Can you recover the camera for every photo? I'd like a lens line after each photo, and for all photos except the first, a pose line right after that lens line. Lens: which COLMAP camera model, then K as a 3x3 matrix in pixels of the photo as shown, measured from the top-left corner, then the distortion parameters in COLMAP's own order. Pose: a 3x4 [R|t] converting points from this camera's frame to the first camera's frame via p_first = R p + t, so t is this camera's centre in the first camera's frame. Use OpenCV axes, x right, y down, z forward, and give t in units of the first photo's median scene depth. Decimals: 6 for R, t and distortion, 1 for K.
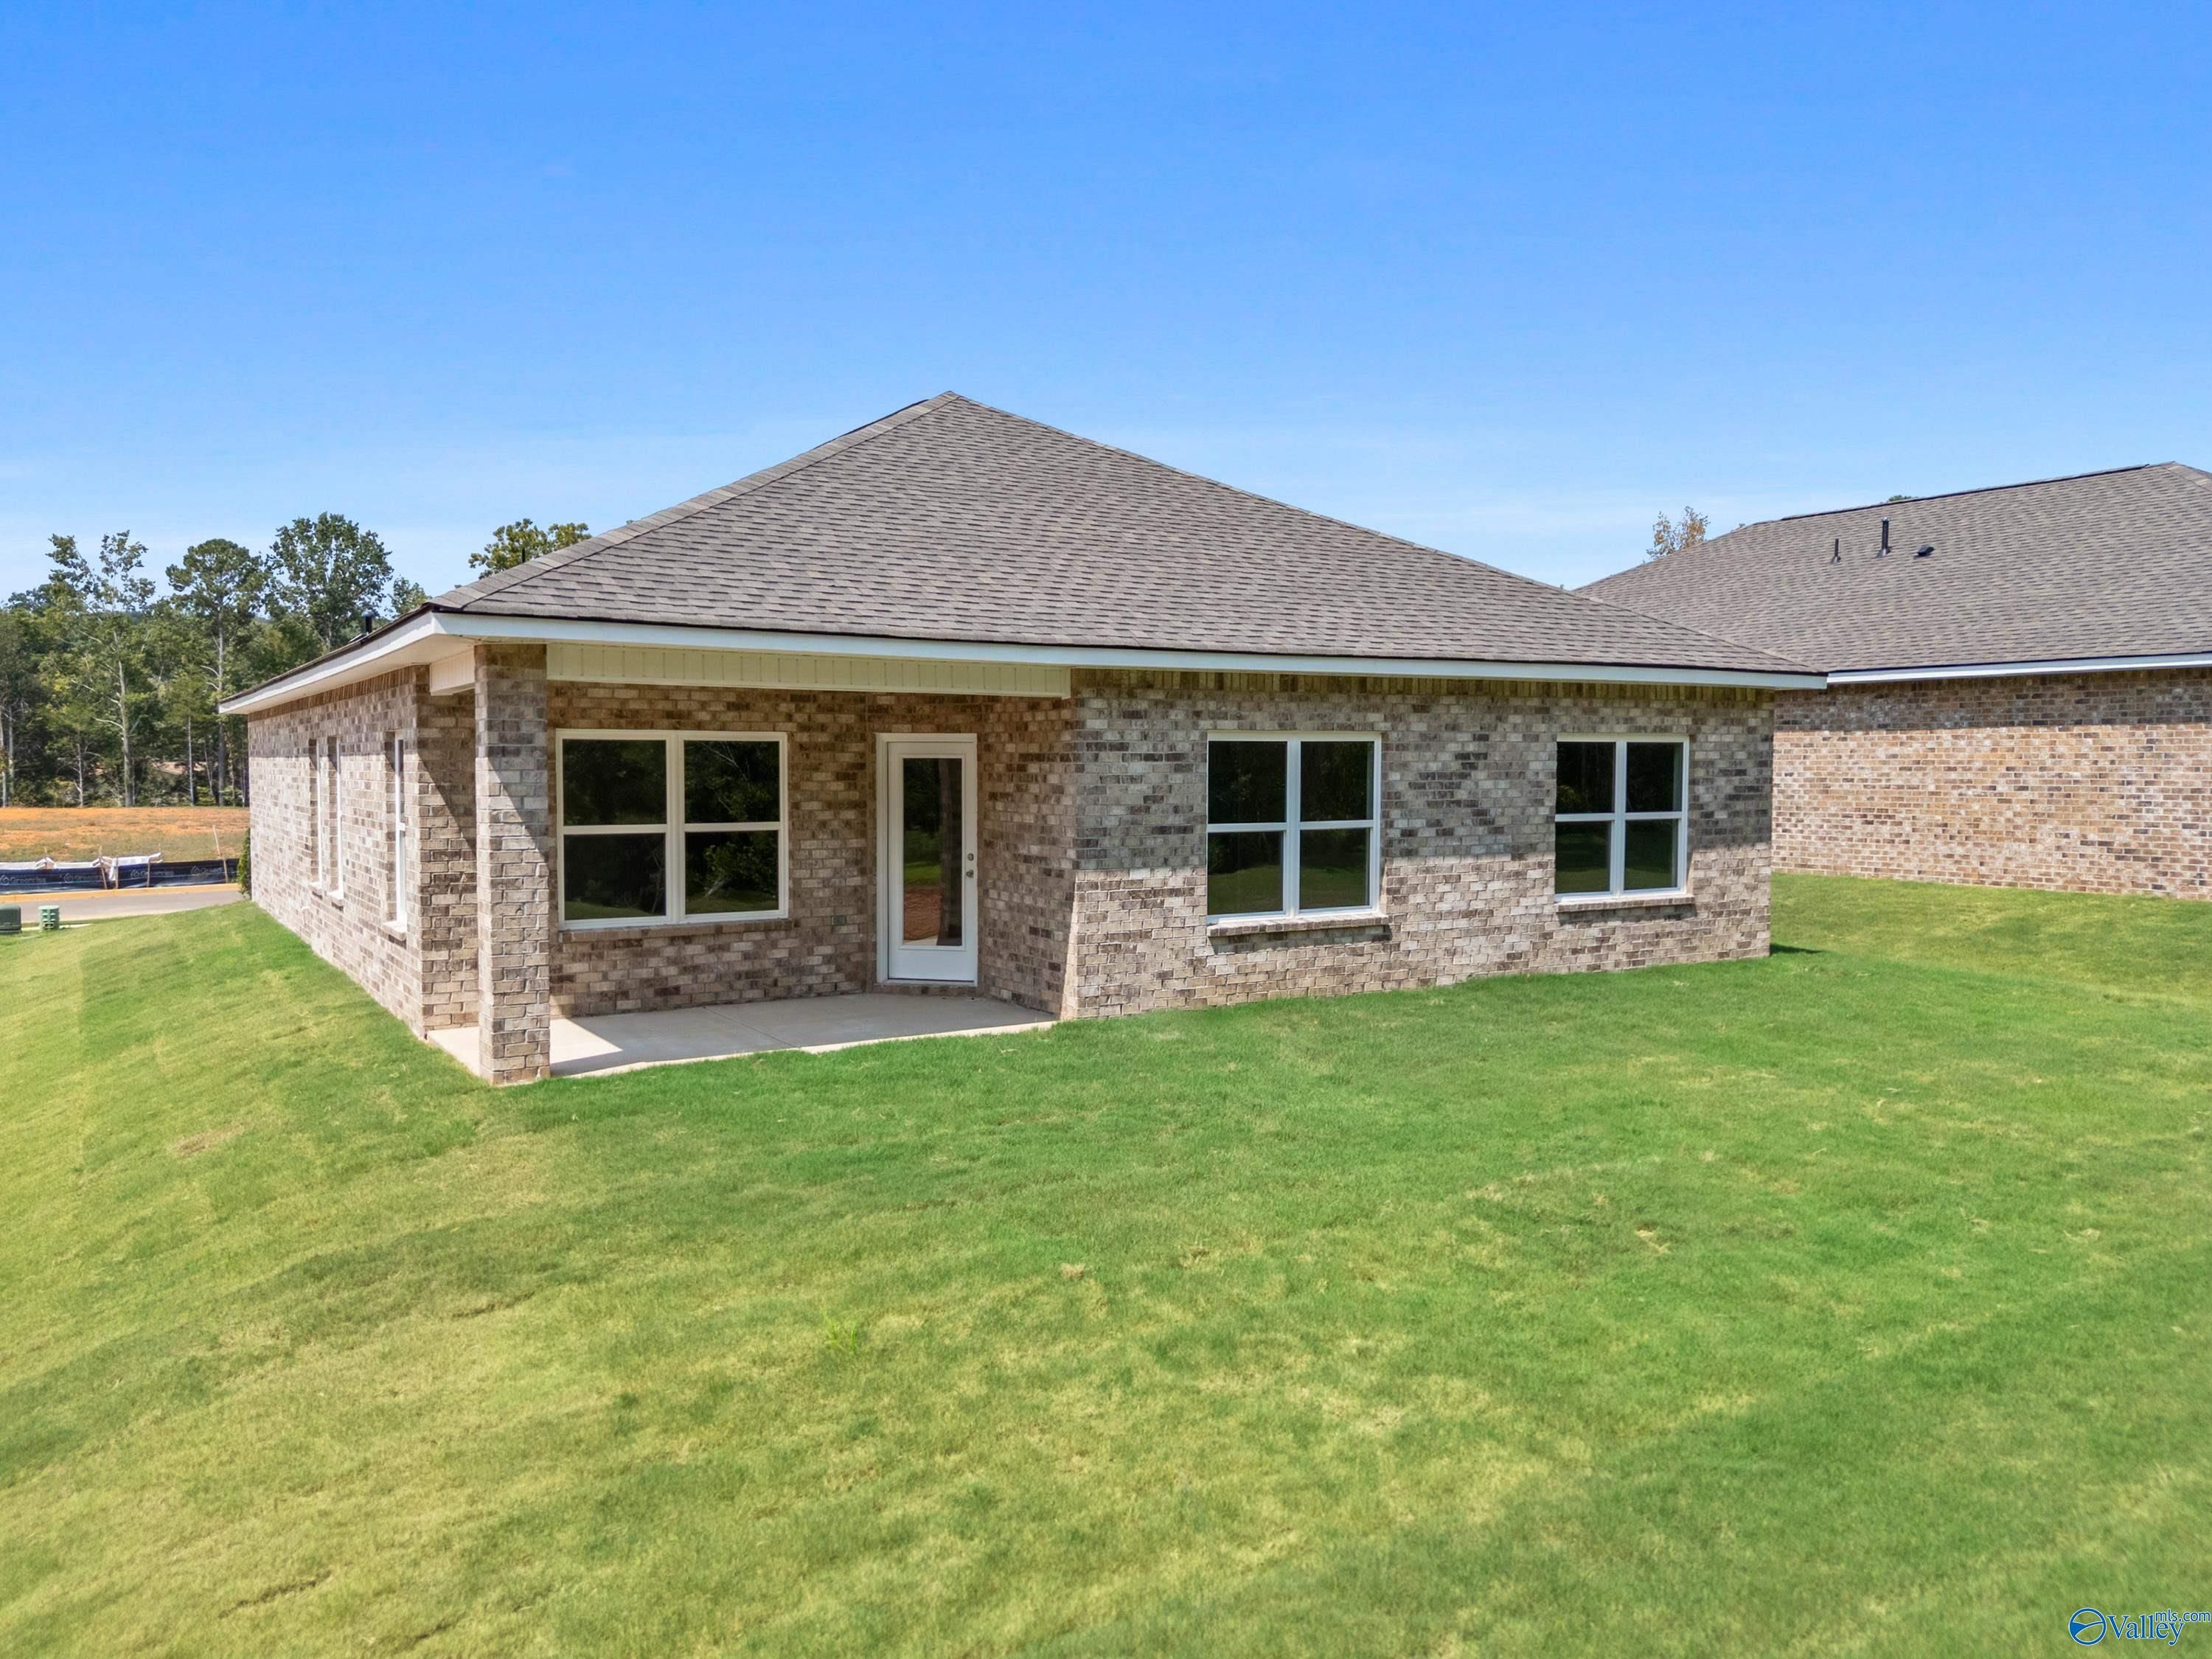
lens RADIAL K [[1594.5, 0, 1106.0], [0, 1594.5, 829.5], [0, 0, 1]] dist [0.041892, -0.004567]
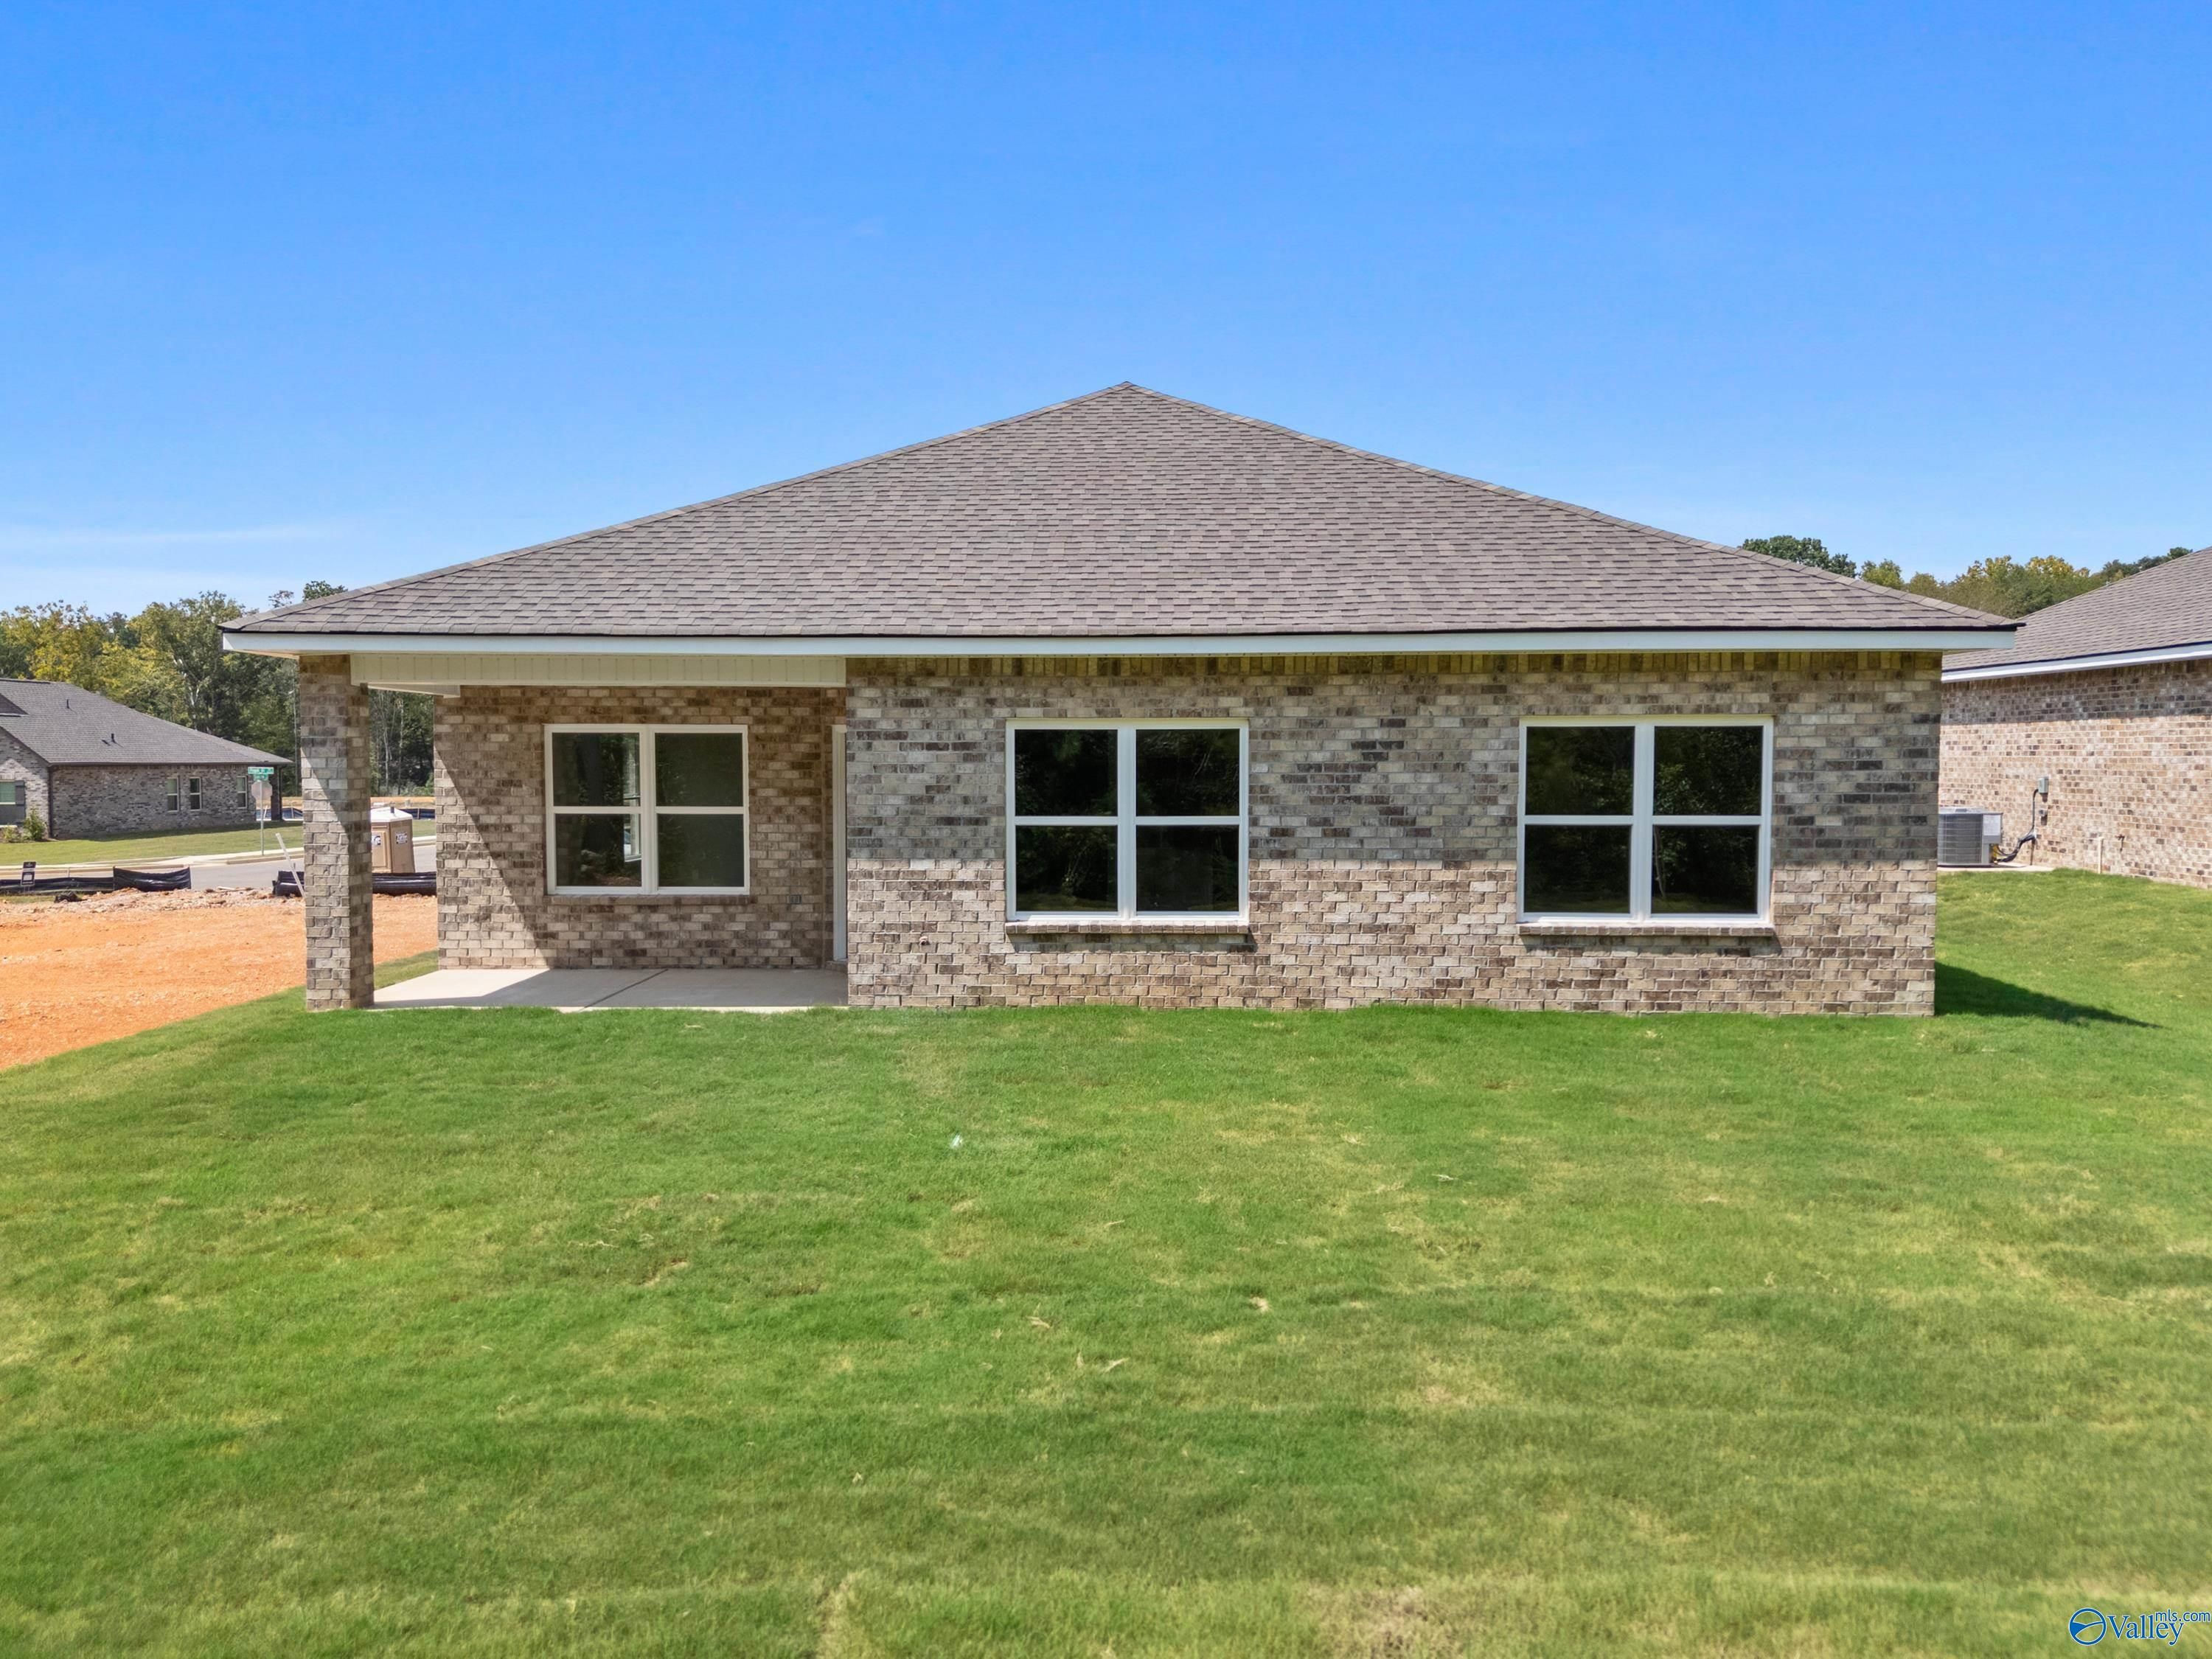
lens RADIAL K [[1594.5, 0, 1106.0], [0, 1594.5, 829.5], [0, 0, 1]] dist [0.041892, -0.004567]
pose [[0.839252, 0.025110, -0.543162, 0.600000], [-0.023215, 0.999677, 0.010344, -0.006230], [0.543247, 0.003928, 0.839564, 0.213302]]
